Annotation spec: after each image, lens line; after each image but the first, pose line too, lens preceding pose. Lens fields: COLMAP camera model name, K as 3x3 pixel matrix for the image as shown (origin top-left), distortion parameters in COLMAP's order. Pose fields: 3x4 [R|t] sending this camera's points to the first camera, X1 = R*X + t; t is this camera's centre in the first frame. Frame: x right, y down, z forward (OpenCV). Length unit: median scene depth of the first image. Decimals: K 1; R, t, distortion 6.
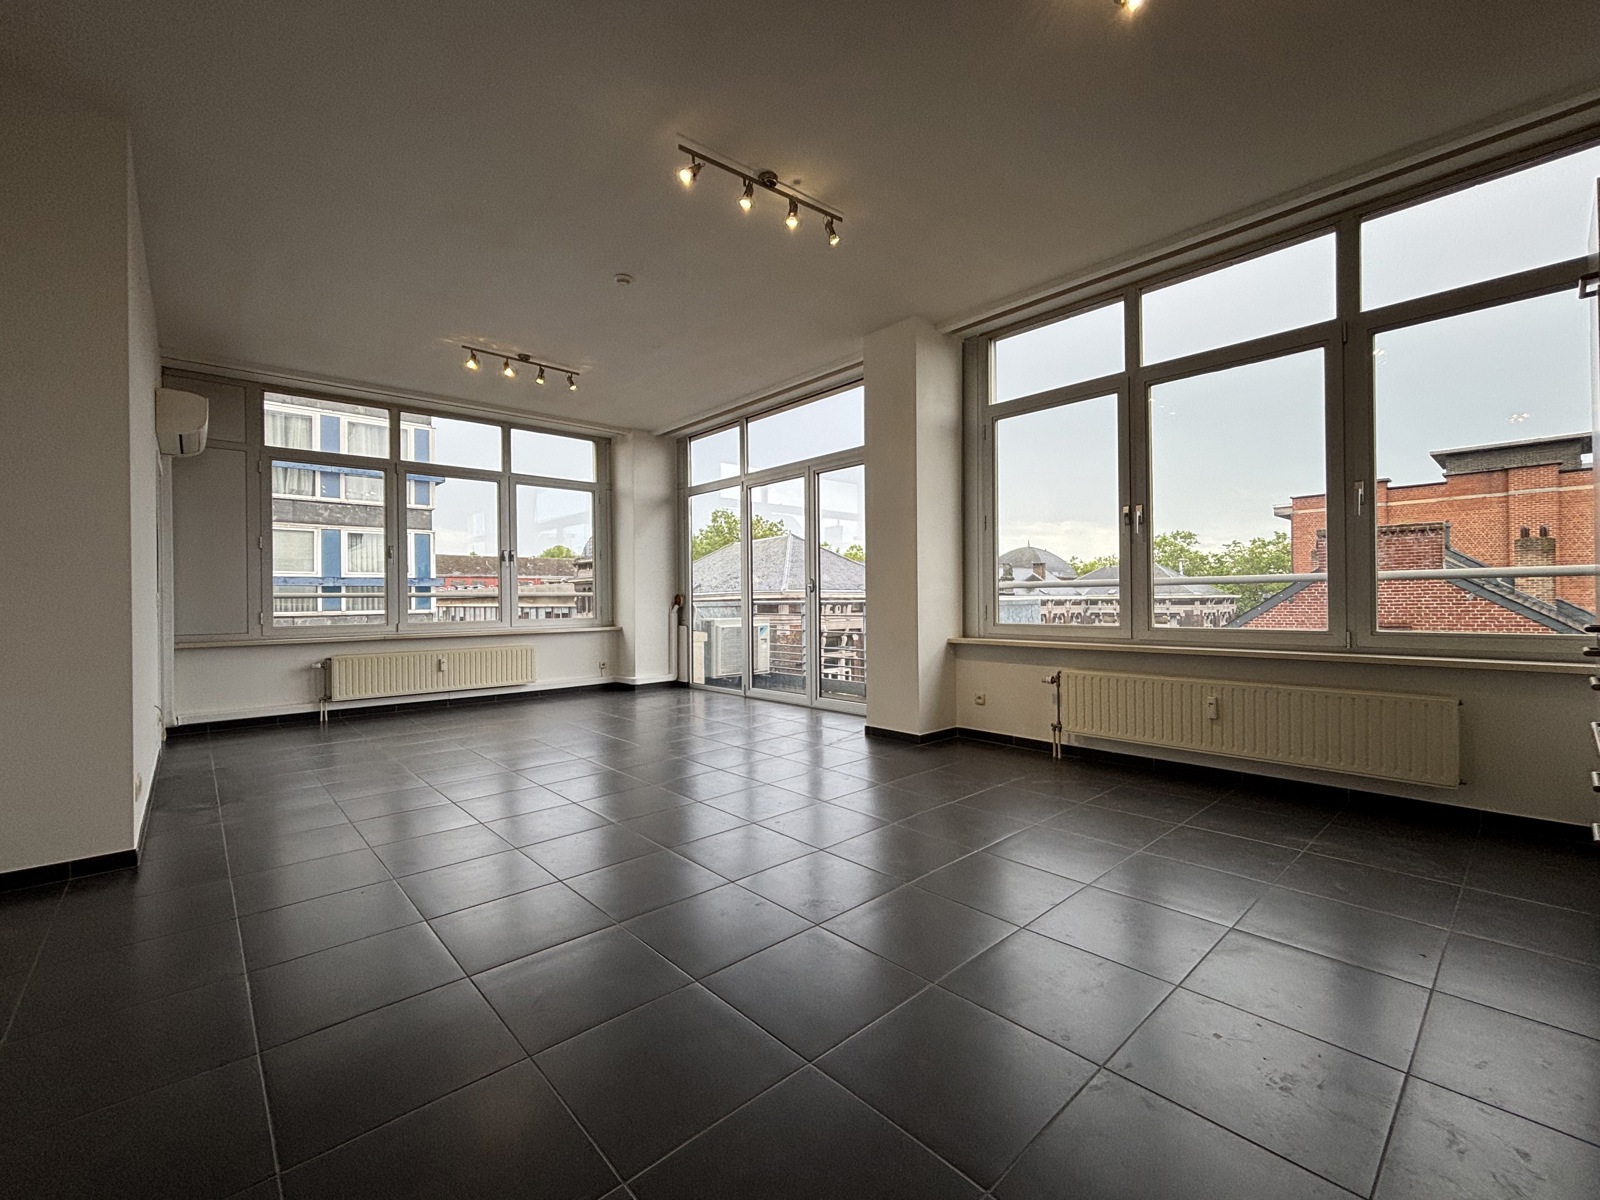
lens RADIAL K [[676.3, 0, 800.0], [0, 676.3, 600.0], [0, 0, 1]] dist [-0.000964, 0.000091]
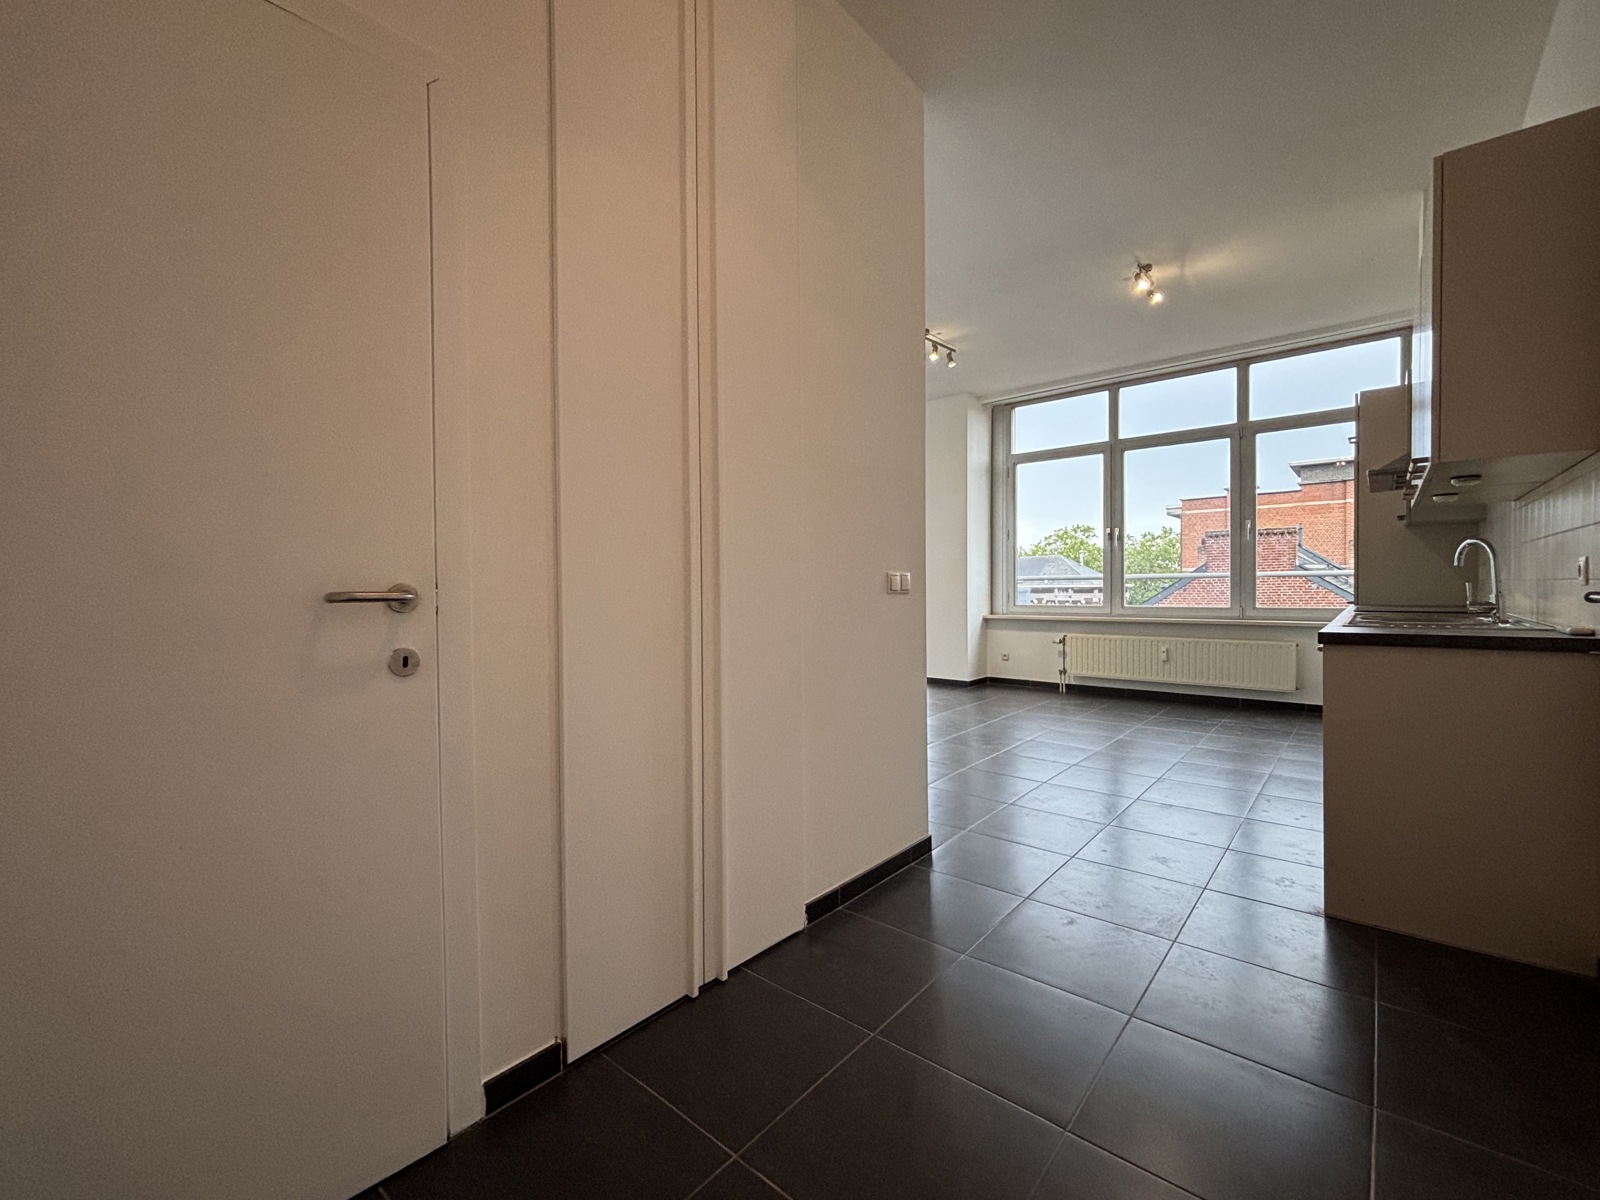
lens RADIAL K [[671.5, 0, 800.0], [0, 671.5, 600.0], [0, 0, 1]] dist [0.032642, -0.048654]
pose [[0.992386, -0.000587, 0.123166, -0.341455], [-0.001583, 0.999845, 0.017524, -0.000045], [-0.123157, -0.017586, 0.992231, -0.375441]]
